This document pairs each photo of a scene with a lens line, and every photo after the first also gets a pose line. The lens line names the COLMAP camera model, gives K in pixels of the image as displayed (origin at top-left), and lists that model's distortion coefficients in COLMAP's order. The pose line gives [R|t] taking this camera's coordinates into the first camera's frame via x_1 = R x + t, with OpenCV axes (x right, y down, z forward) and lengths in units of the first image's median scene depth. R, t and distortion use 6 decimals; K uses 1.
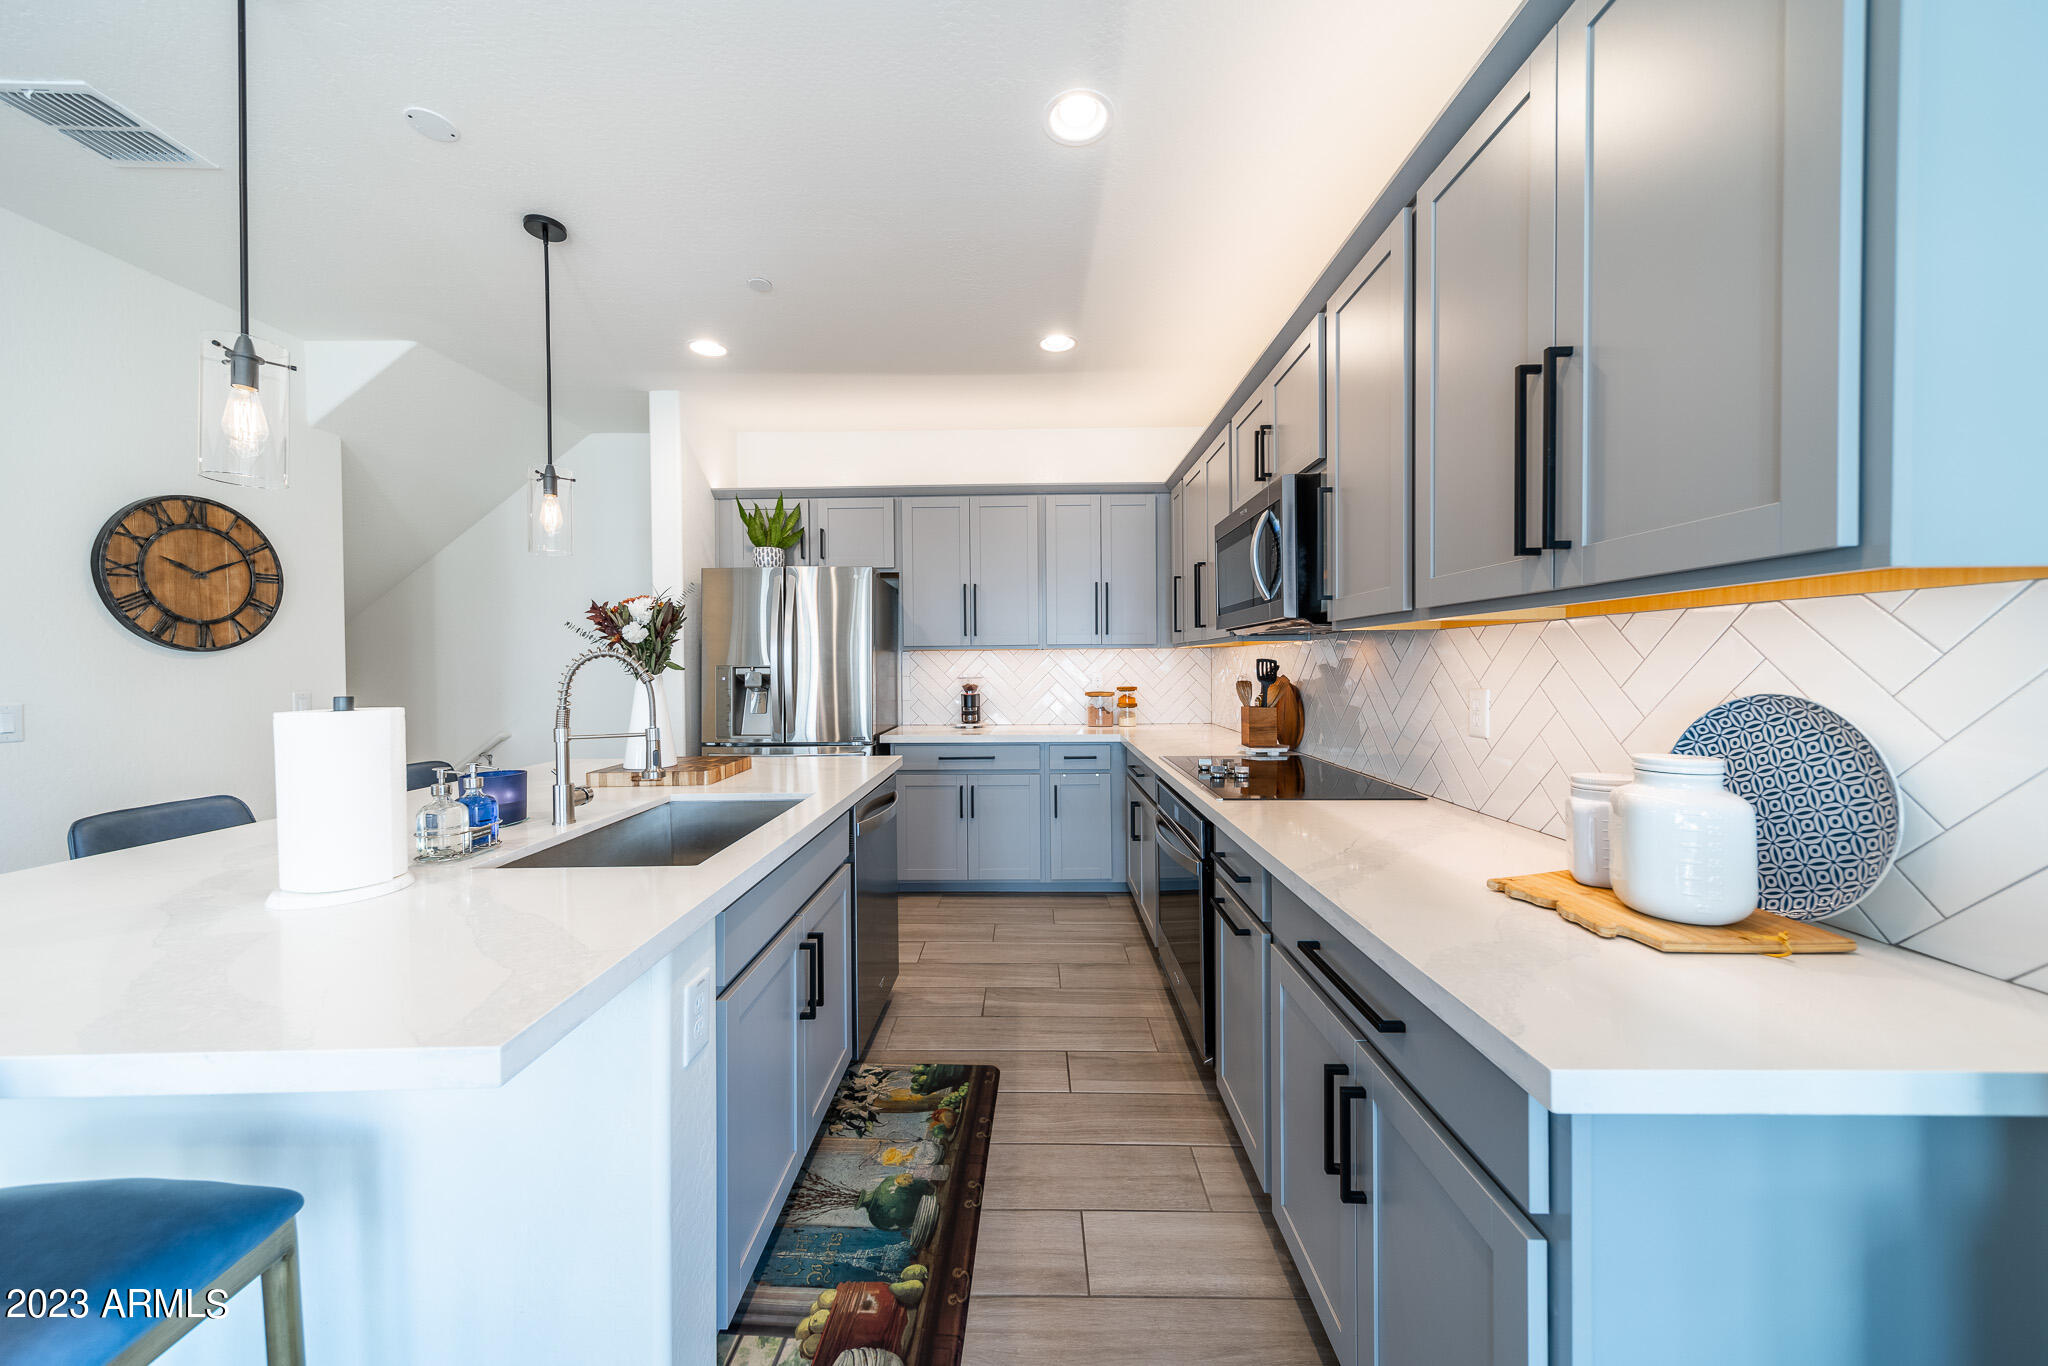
lens RADIAL K [[756.9, 0, 1024.0], [0, 756.9, 683.0], [0, 0, 1]] dist [0.000978, 0.000062]
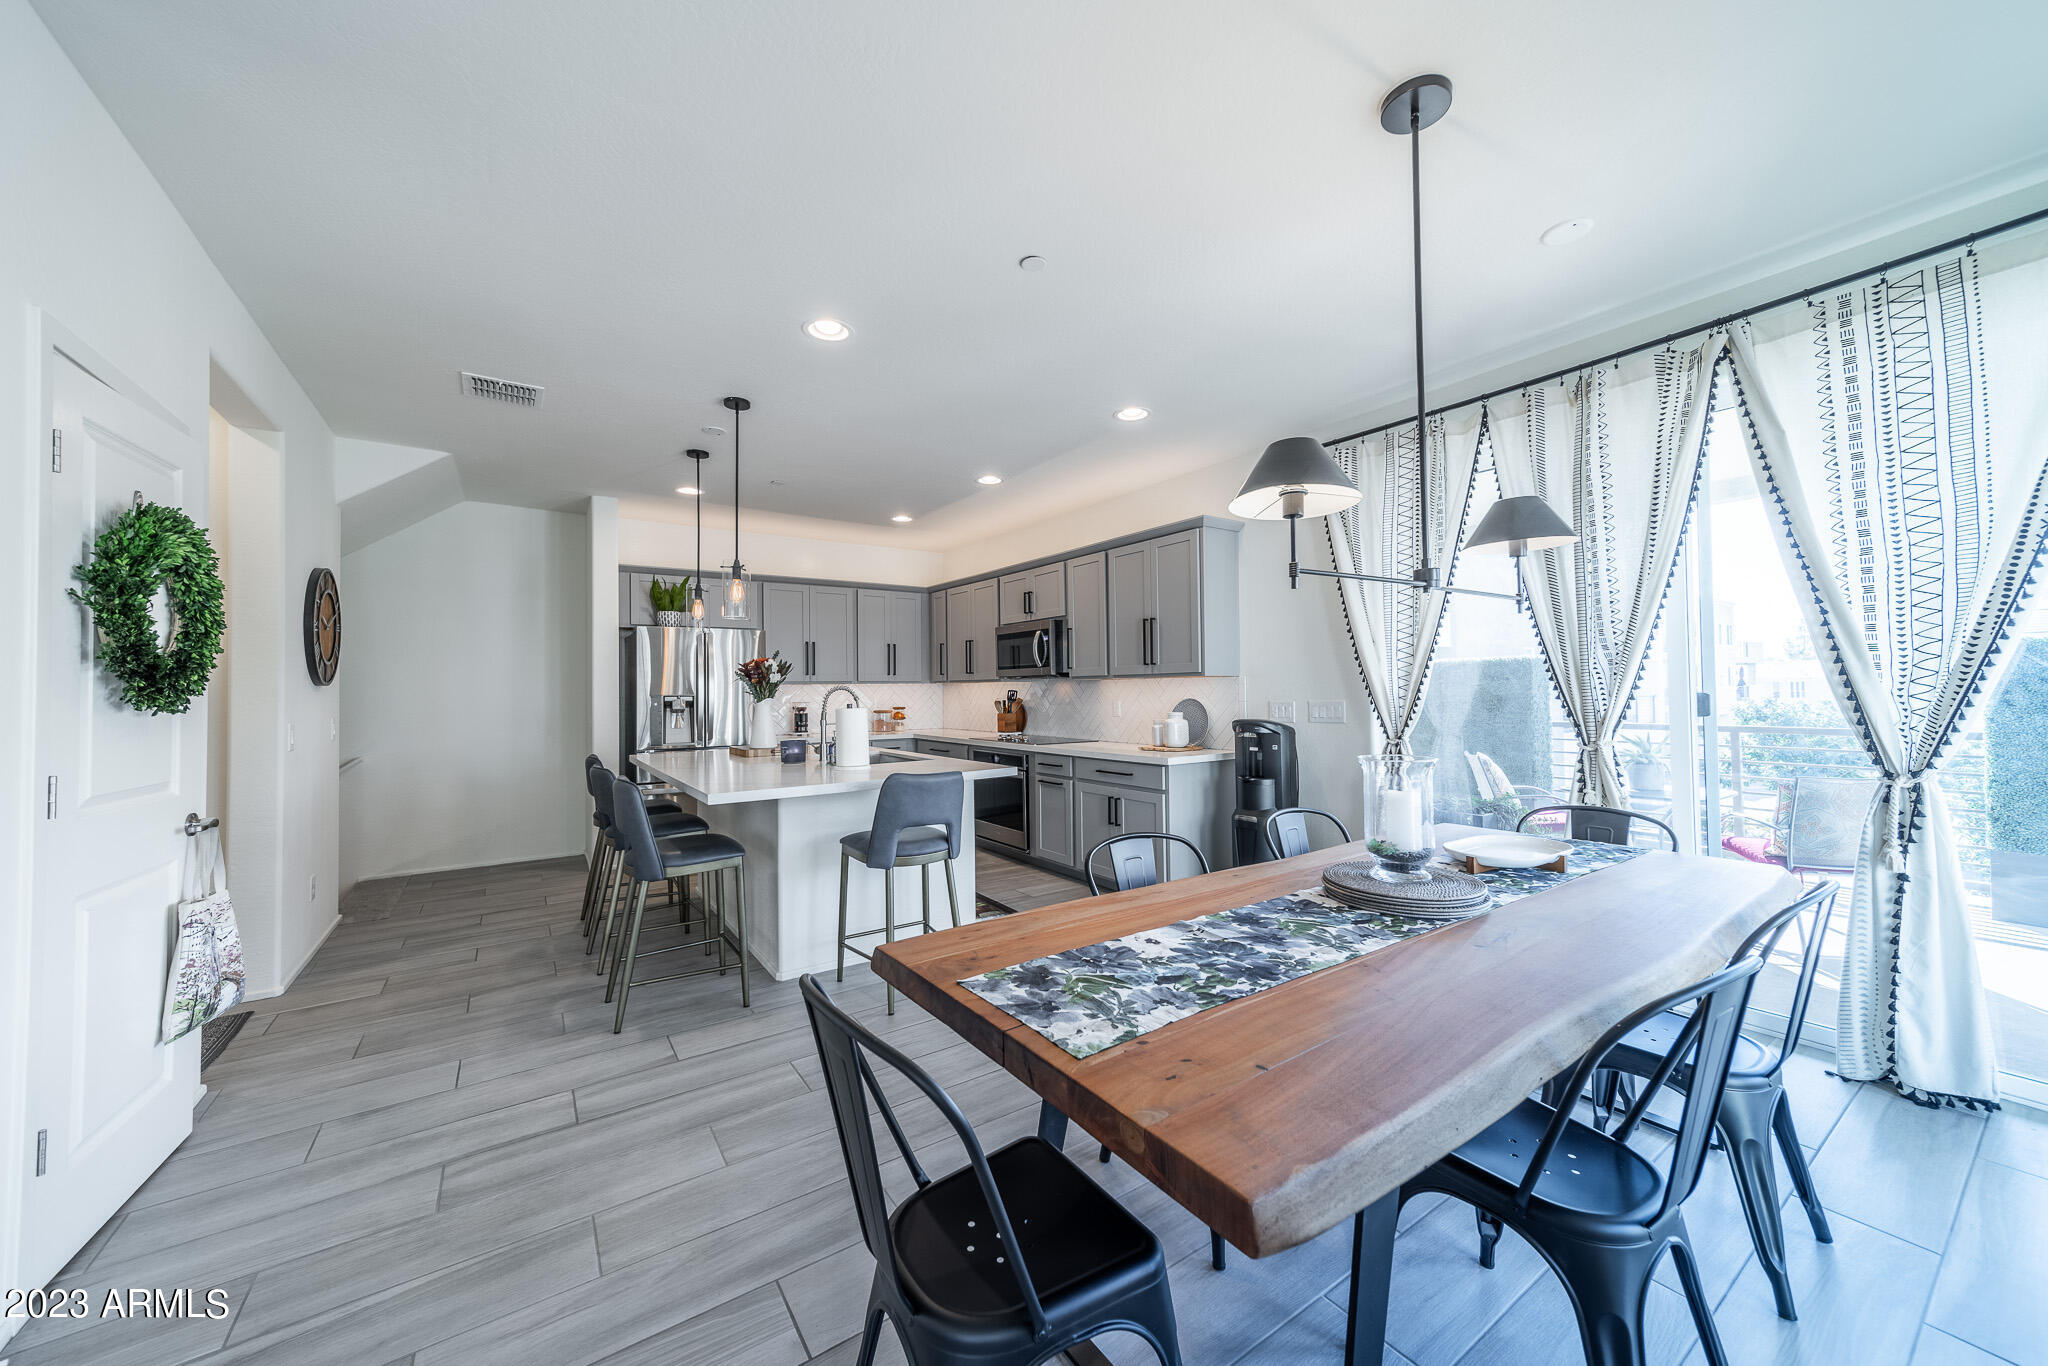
lens RADIAL K [[756.9, 0, 1024.0], [0, 756.9, 683.0], [0, 0, 1]] dist [0.000978, 0.000062]
pose [[0.833525, 0.005975, 0.552450, -0.804077], [0.016812, 0.999204, -0.036172, 0.025626], [-0.552226, 0.039437, 0.832761, -0.764195]]
